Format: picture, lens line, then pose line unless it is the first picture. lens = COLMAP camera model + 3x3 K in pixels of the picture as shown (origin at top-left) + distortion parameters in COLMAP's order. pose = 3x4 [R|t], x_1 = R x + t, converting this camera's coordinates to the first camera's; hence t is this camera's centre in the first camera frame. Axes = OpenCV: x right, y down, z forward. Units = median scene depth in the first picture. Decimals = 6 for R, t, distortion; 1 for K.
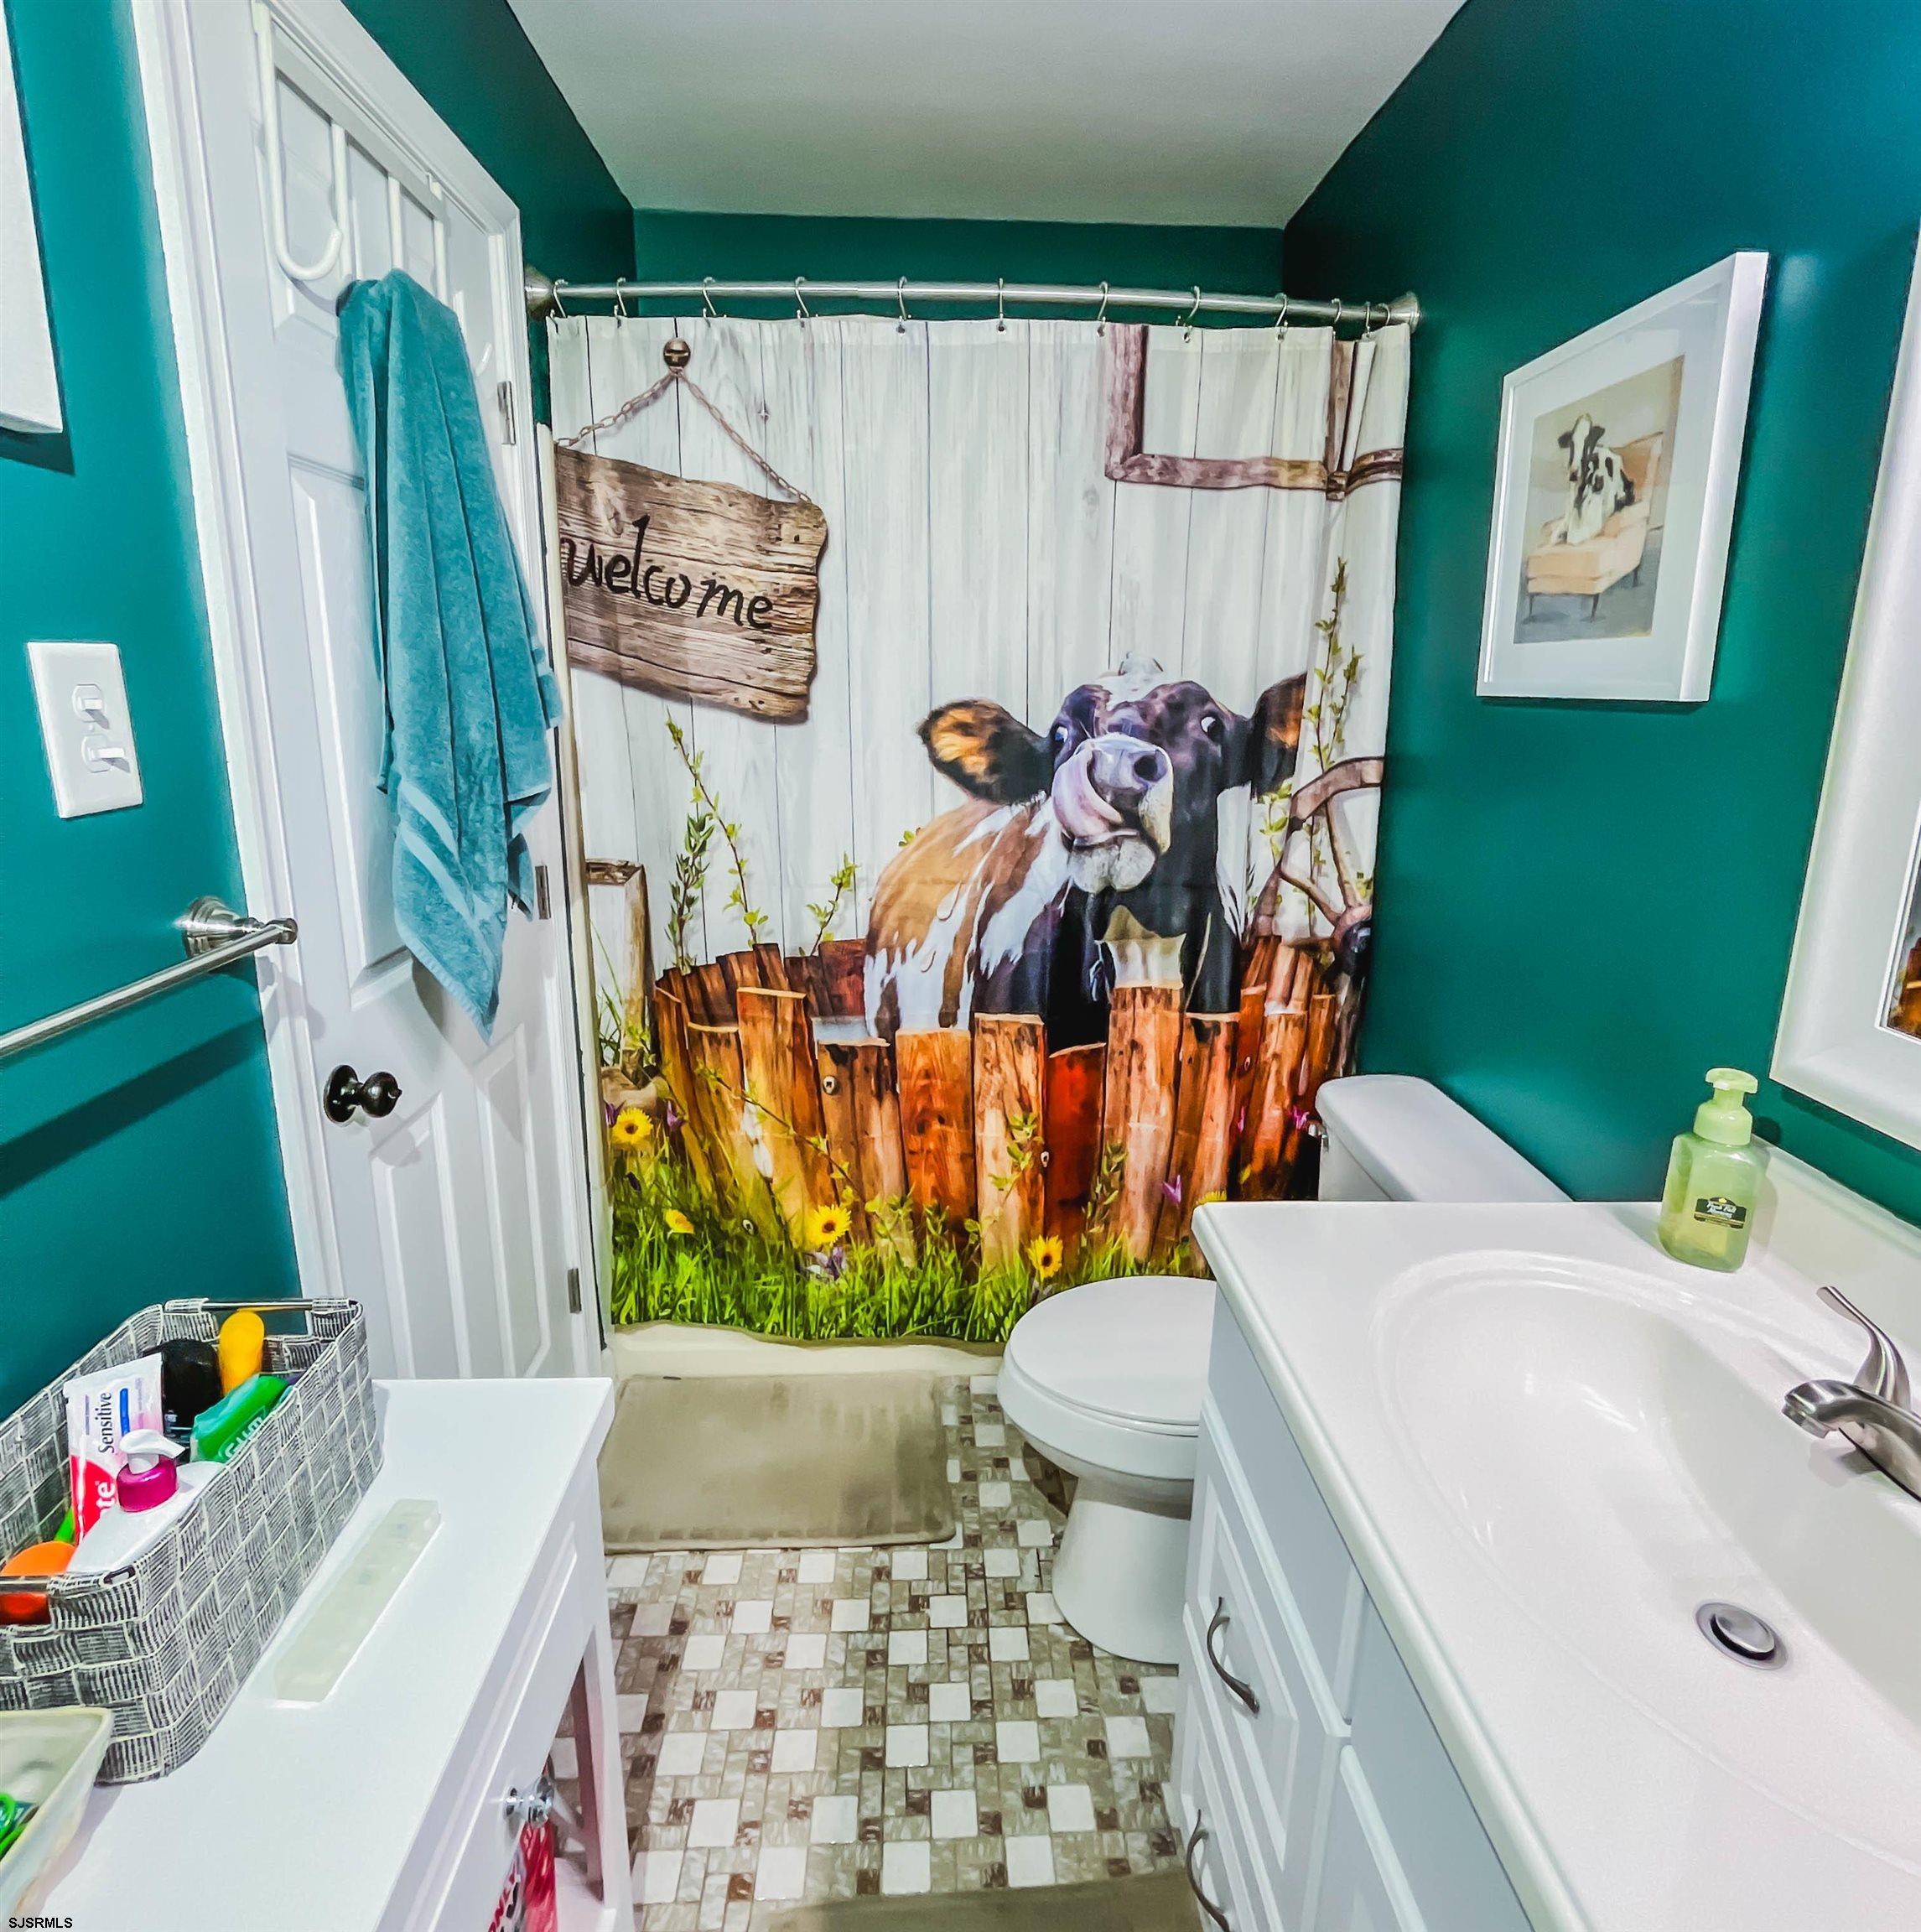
lens RADIAL K [[1053.9, 0, 960.3], [0, 1053.9, 911.4], [0, 0, 1]] dist [-0.019324, 0.002288]
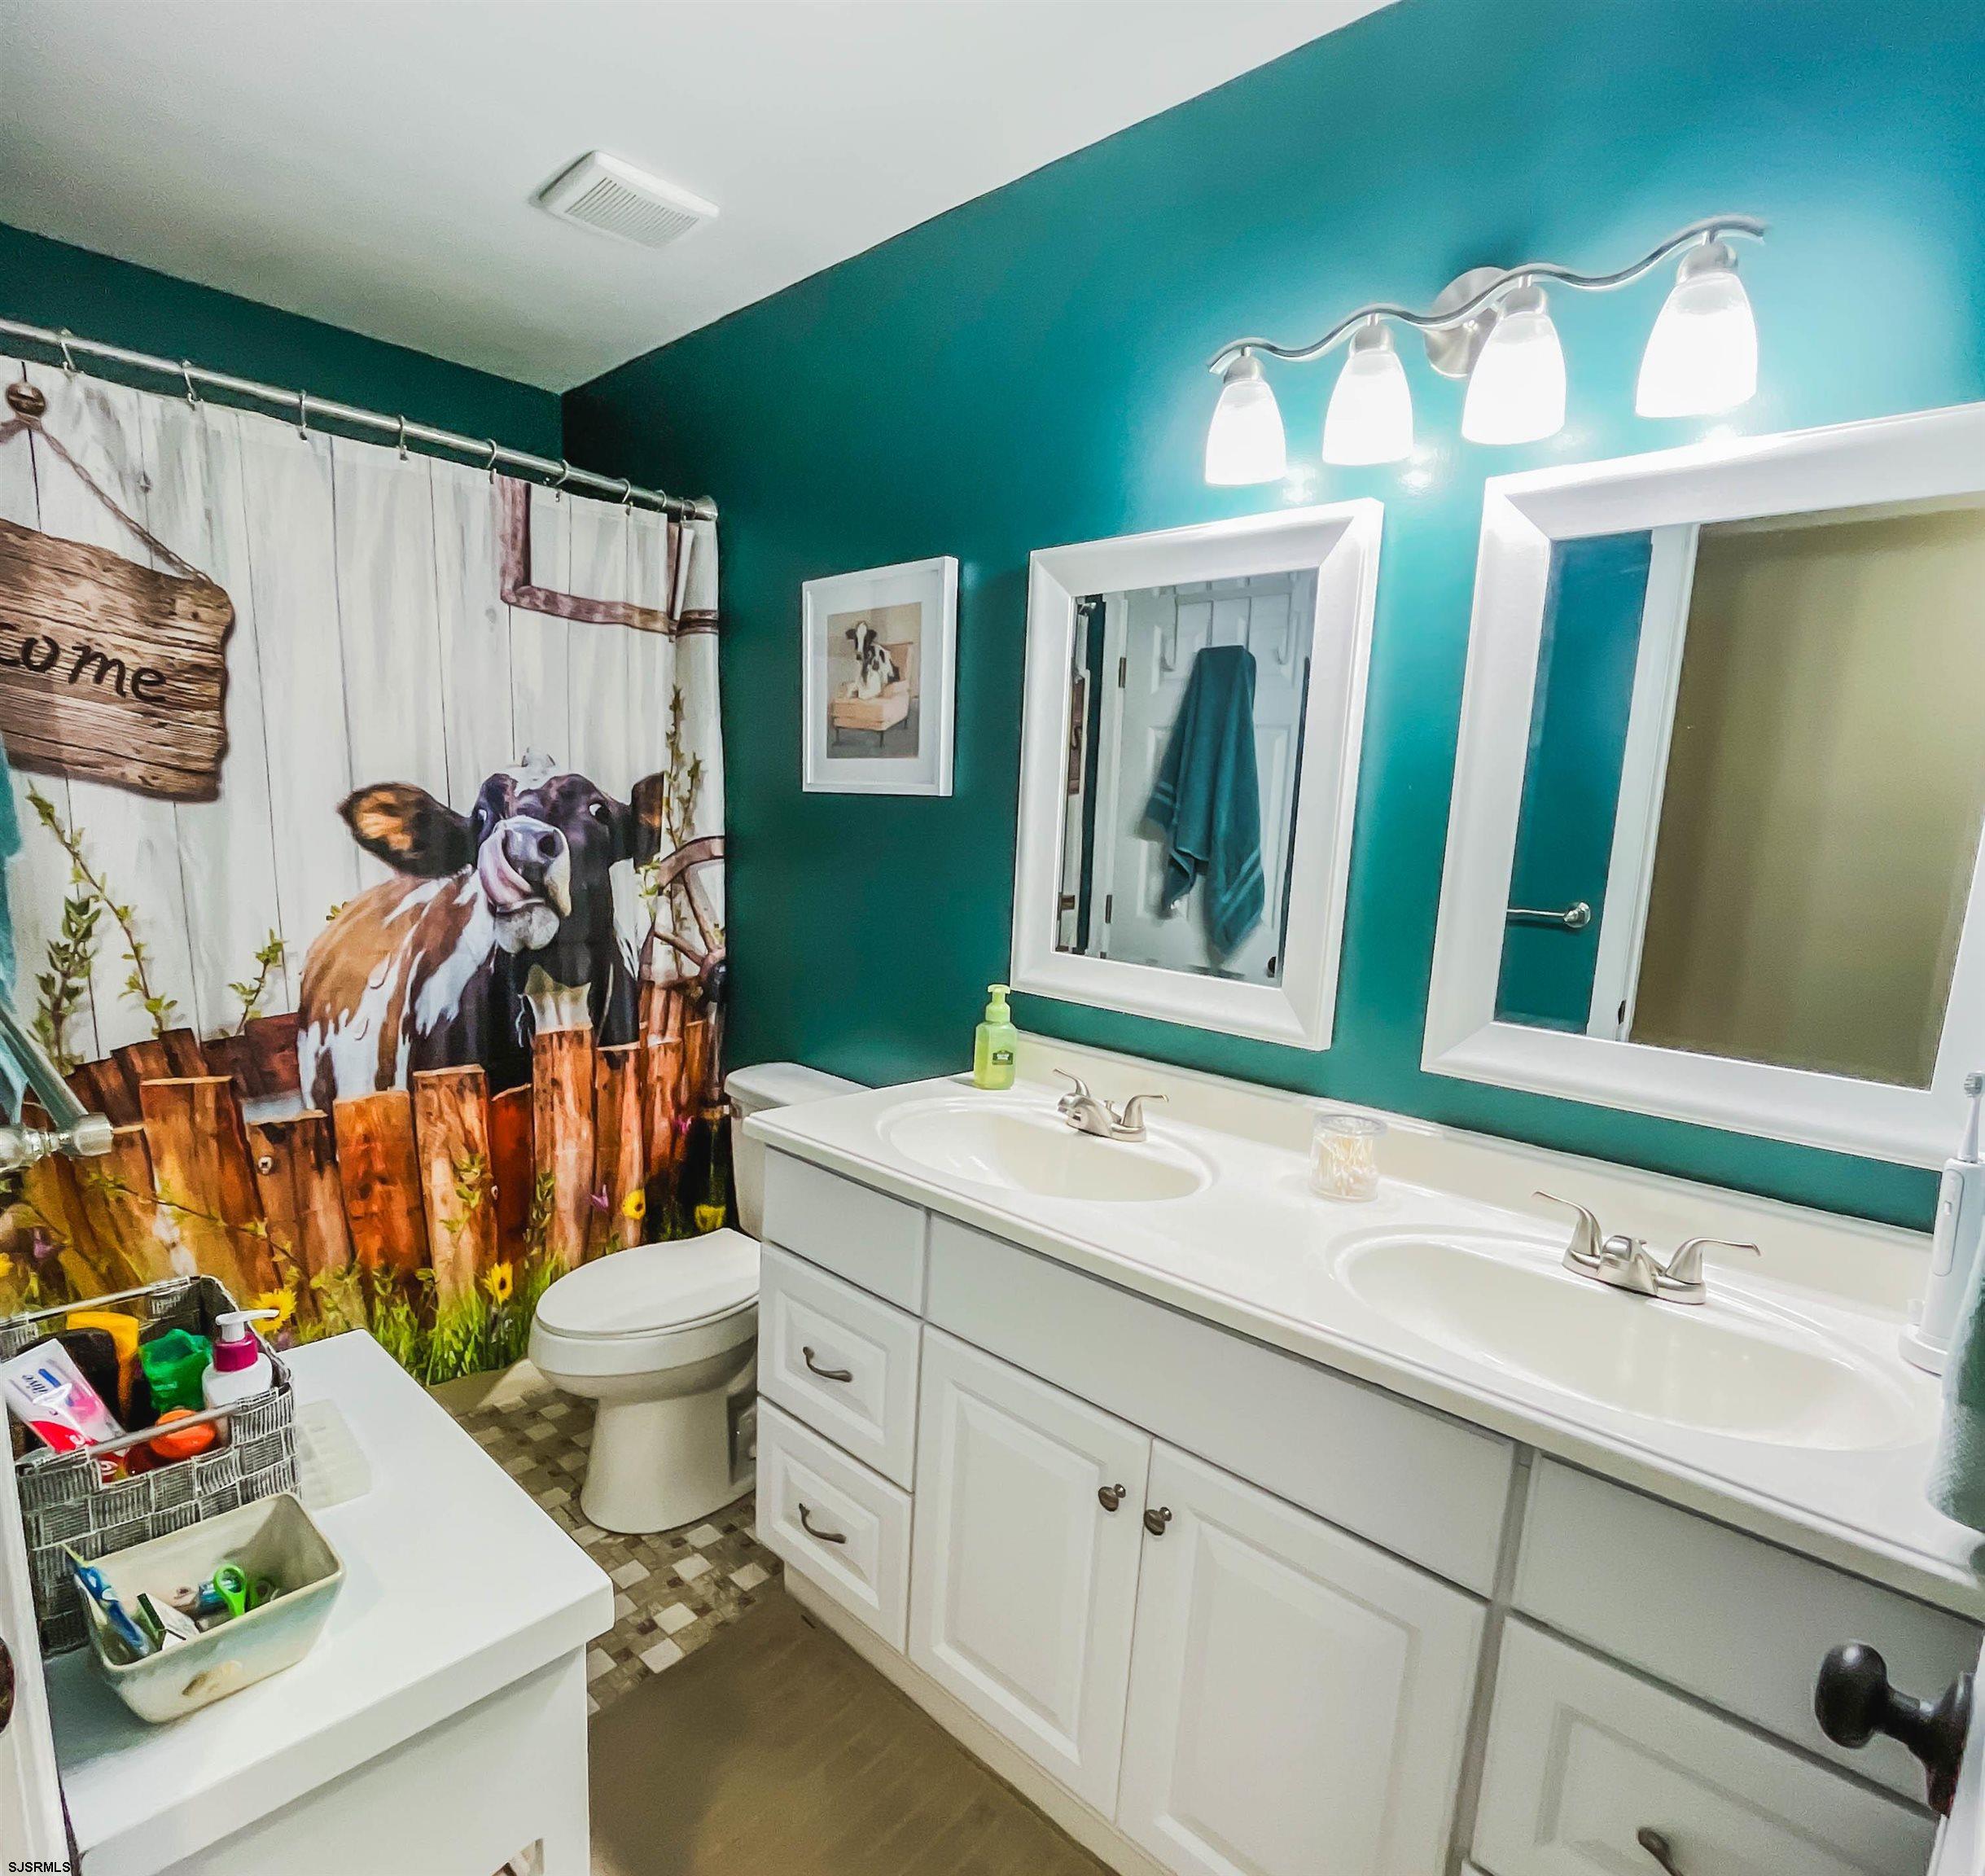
lens RADIAL K [[1092.1, 0, 993.0], [0, 1092.1, 999.9], [0, 0, 1]] dist [-0.017529, 0.001207]
pose [[0.708406, -0.099373, 0.698774, -0.350554], [0.114493, 0.993105, 0.025159, 0.065326], [-0.696457, 0.062182, 0.714900, -0.226233]]
